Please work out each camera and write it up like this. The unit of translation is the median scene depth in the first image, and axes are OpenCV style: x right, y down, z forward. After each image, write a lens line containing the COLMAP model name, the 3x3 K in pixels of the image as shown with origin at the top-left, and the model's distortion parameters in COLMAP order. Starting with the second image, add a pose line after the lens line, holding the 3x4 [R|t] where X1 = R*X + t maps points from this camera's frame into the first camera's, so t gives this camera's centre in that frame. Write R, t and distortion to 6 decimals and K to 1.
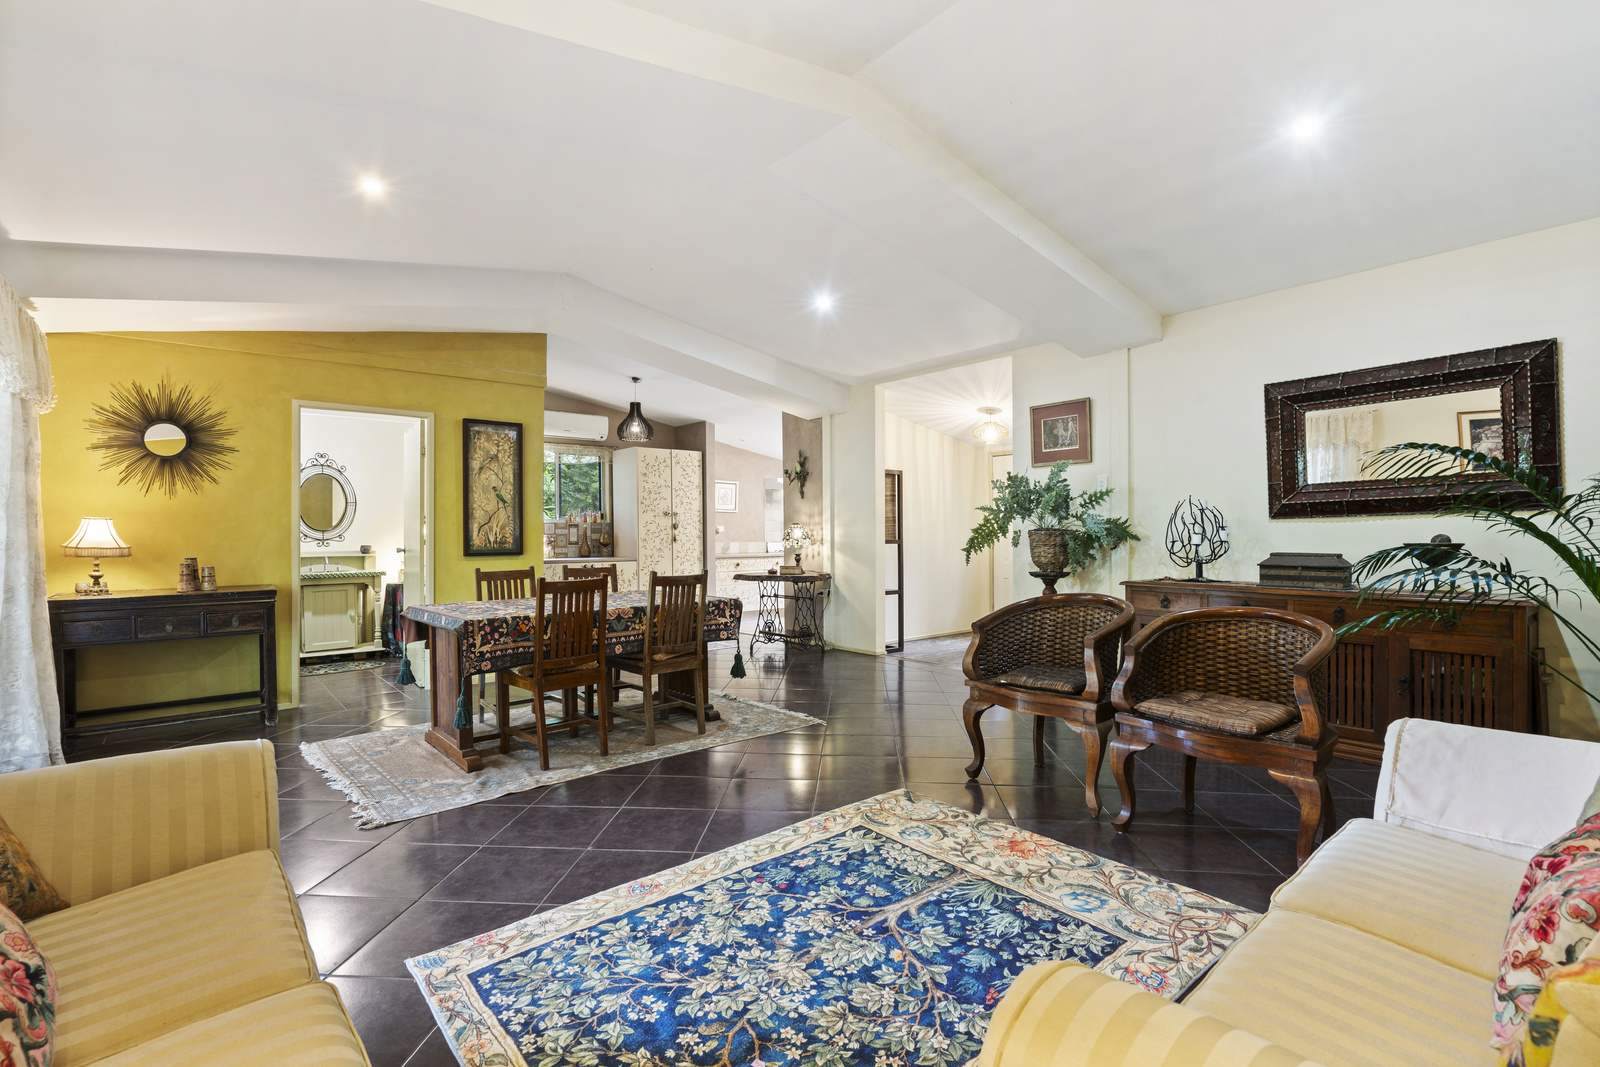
lens RADIAL K [[741.1, 0, 787.8], [0, 741.1, 537.6], [0, 0, 1]] dist [-0.003999, -0.000178]
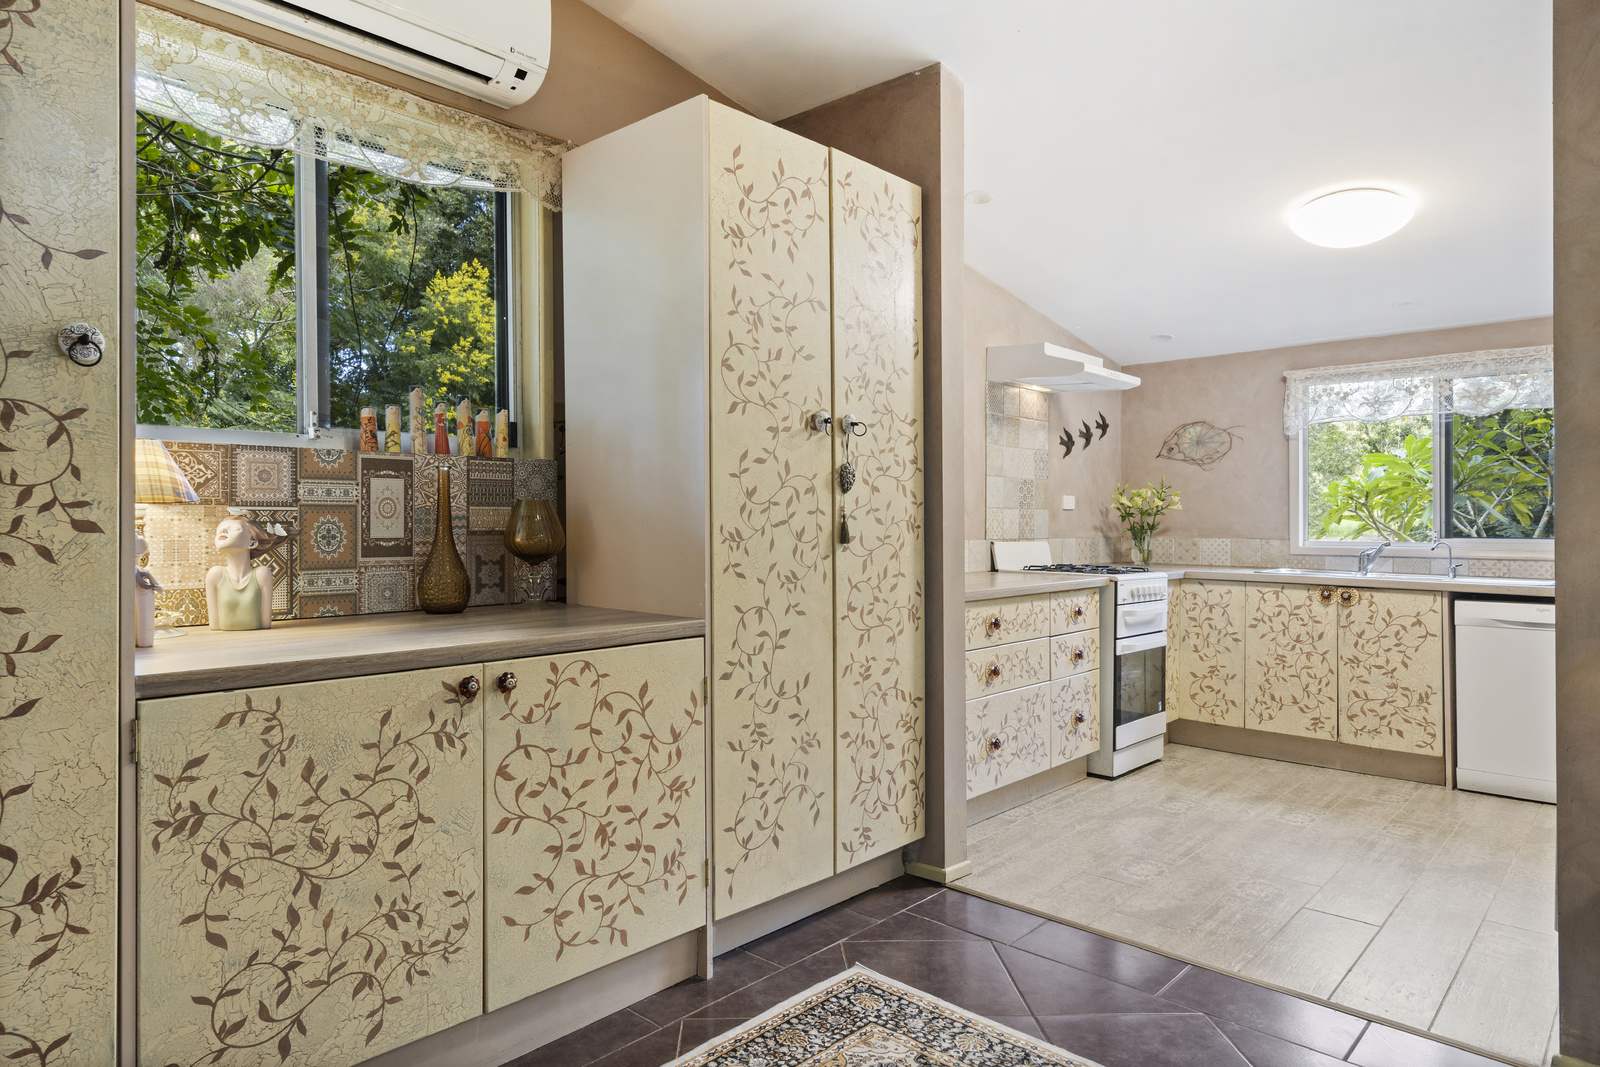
lens RADIAL K [[967.1, 0, 800.9], [0, 967.1, 527.7], [0, 0, 1]] dist [-0.002607, -0.000277]
pose [[0.990512, 0.008957, 0.137136, -0.302267], [-0.009108, 0.999958, 0.000471, 0.000439], [-0.137126, -0.001715, 0.990552, 1.021041]]
